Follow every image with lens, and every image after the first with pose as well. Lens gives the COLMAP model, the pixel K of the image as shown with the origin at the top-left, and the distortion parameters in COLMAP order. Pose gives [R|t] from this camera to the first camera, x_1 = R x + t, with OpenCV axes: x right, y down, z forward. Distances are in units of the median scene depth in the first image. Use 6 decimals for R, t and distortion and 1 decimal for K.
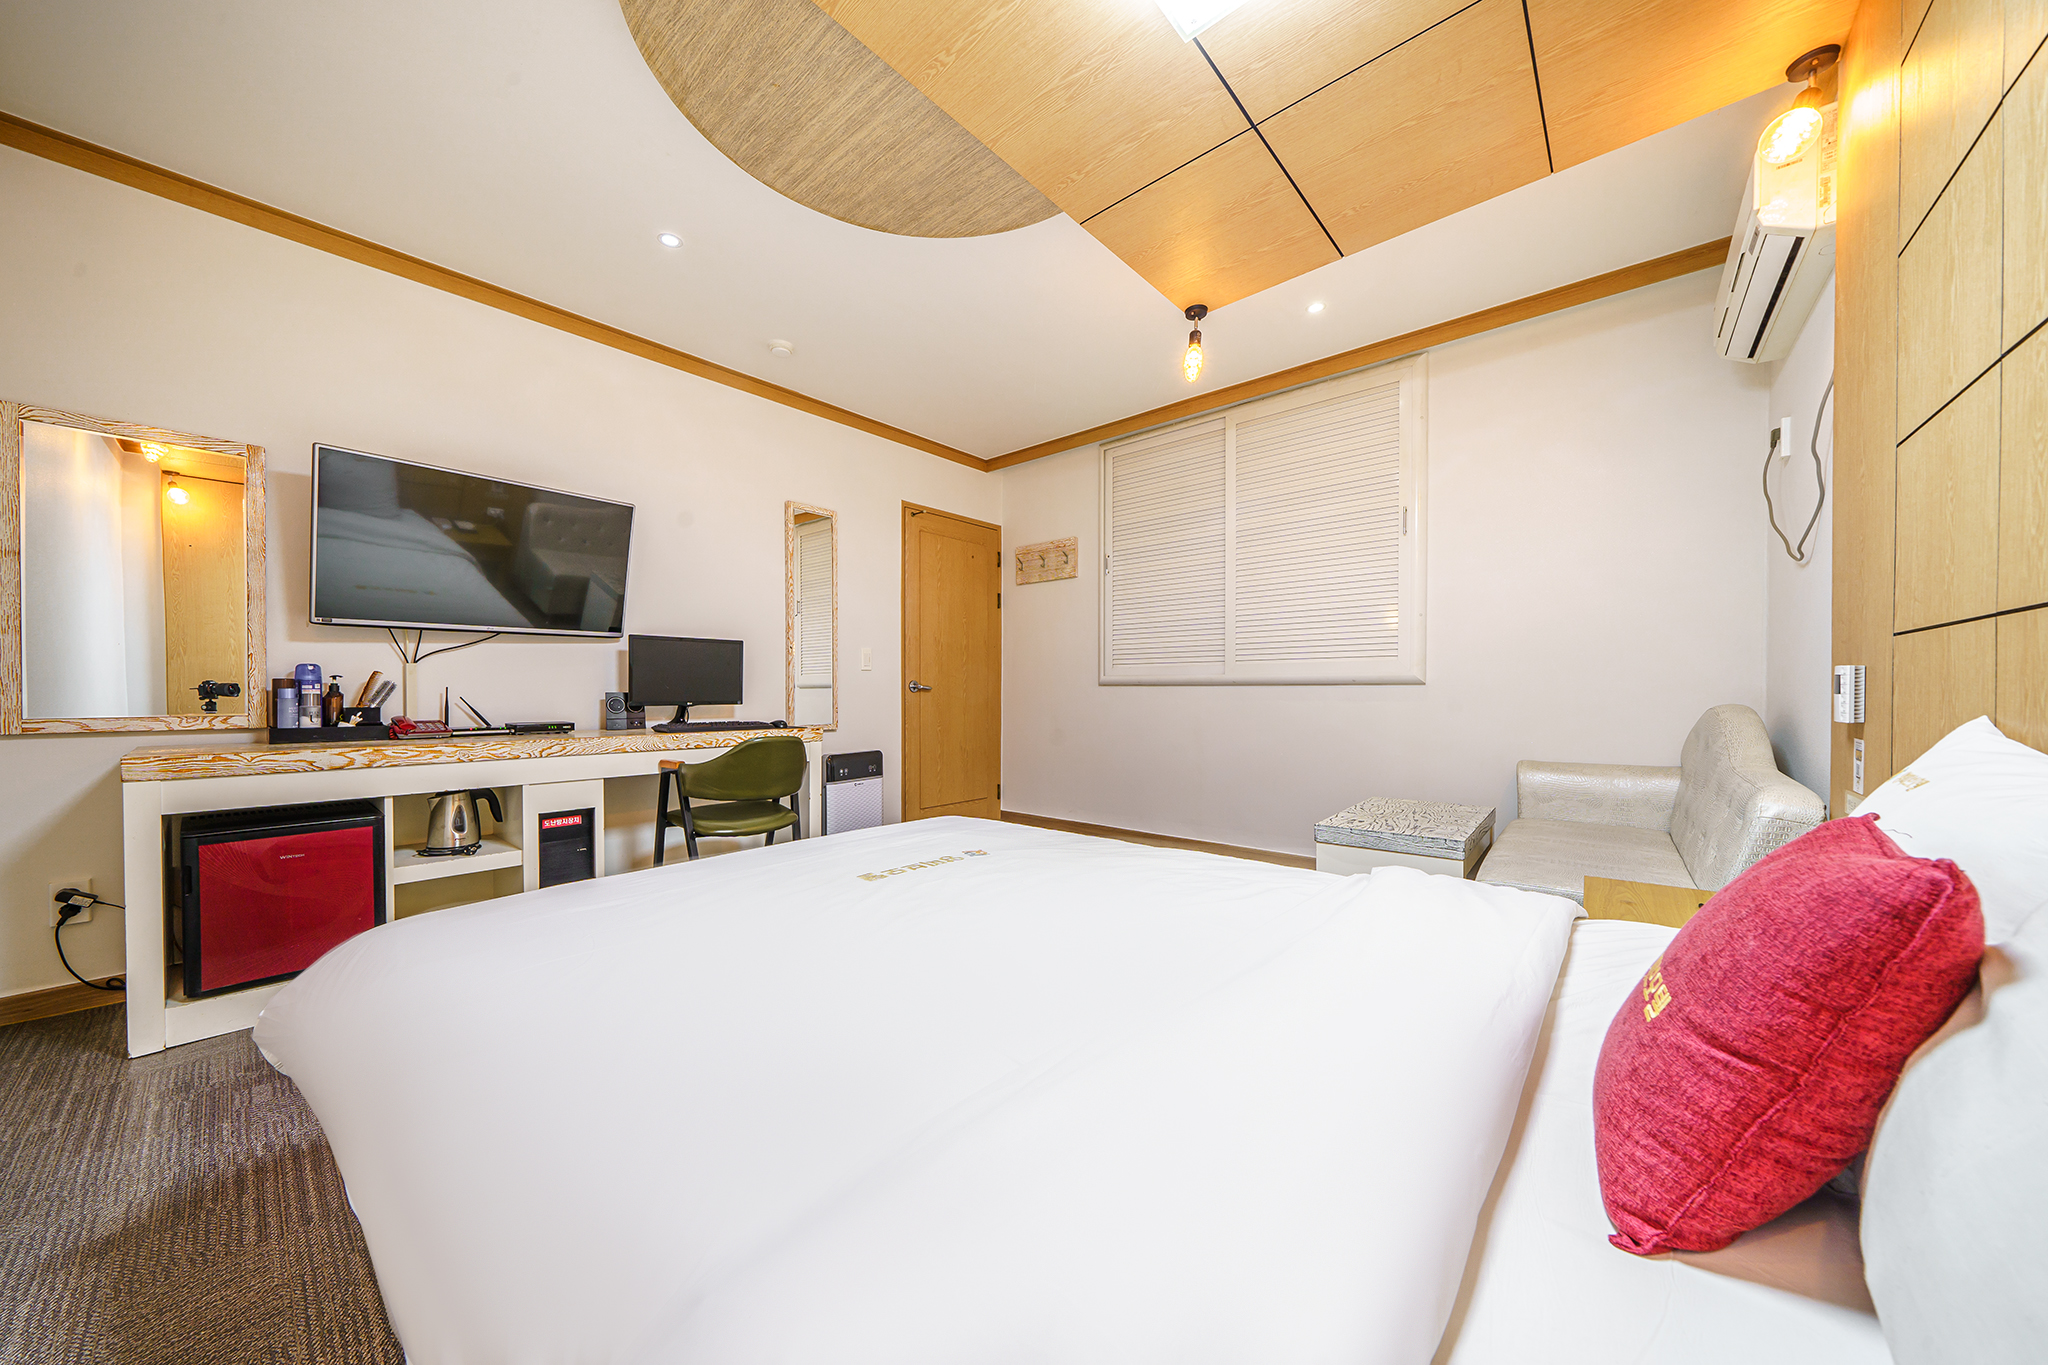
lens RADIAL K [[732.1, 0, 1044.1], [0, 732.1, 690.8], [0, 0, 1]] dist [0.003690, 0.000295]
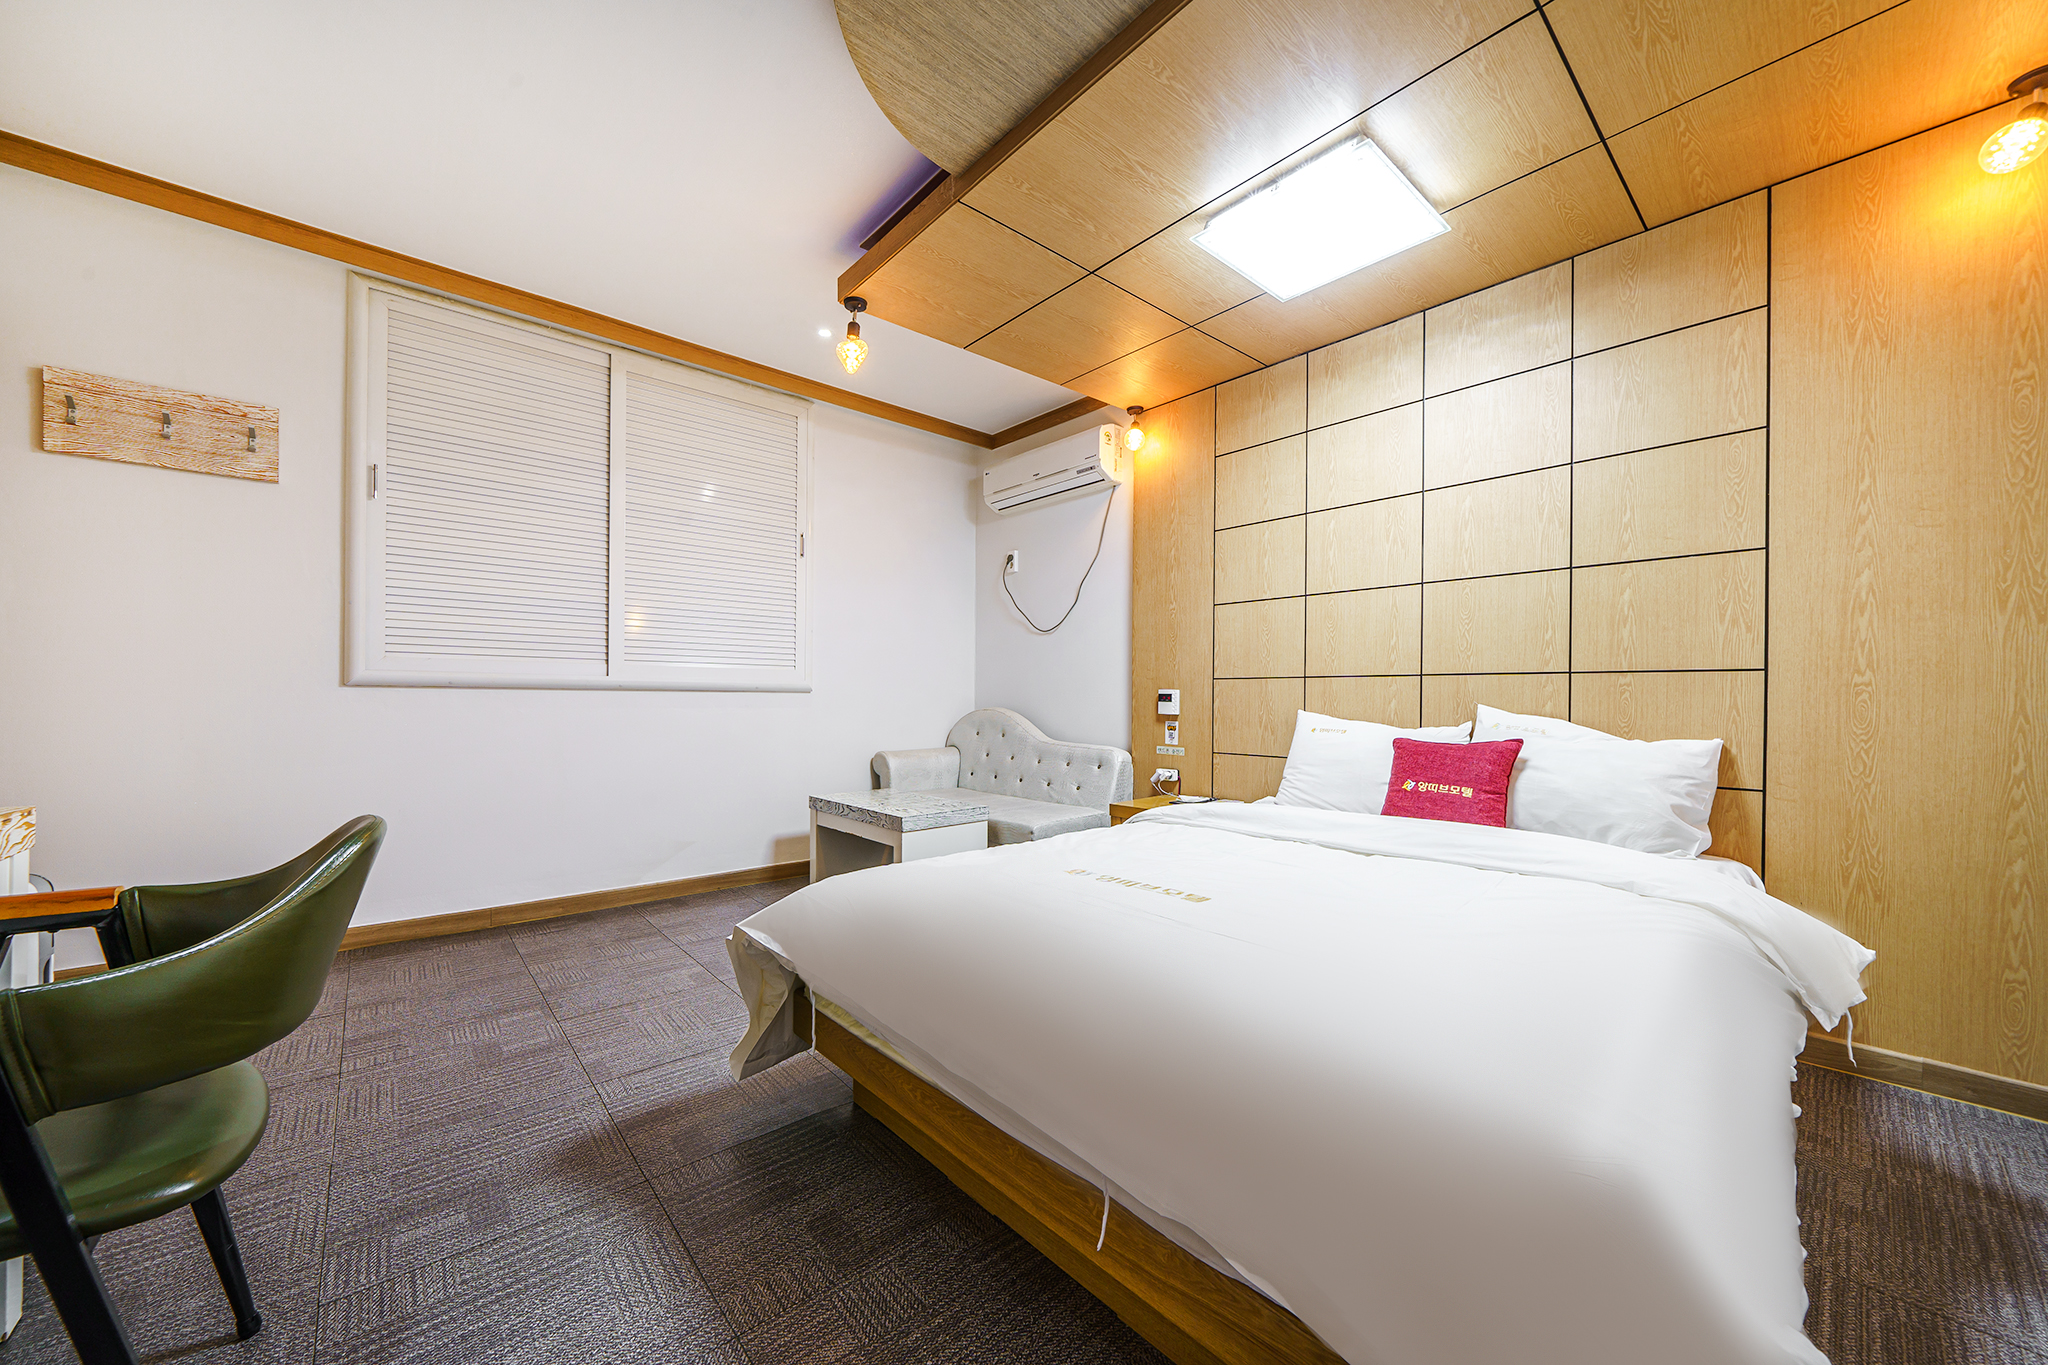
lens RADIAL K [[747.9, 0, 1013.3], [0, 747.9, 695.9], [0, 0, 1]] dist [0.000567, -0.000119]
pose [[0.124458, 0.002828, 0.992221, -0.589579], [-0.008224, 0.999965, -0.001818, -0.003572], [-0.992191, -0.007933, 0.124477, 0.537074]]
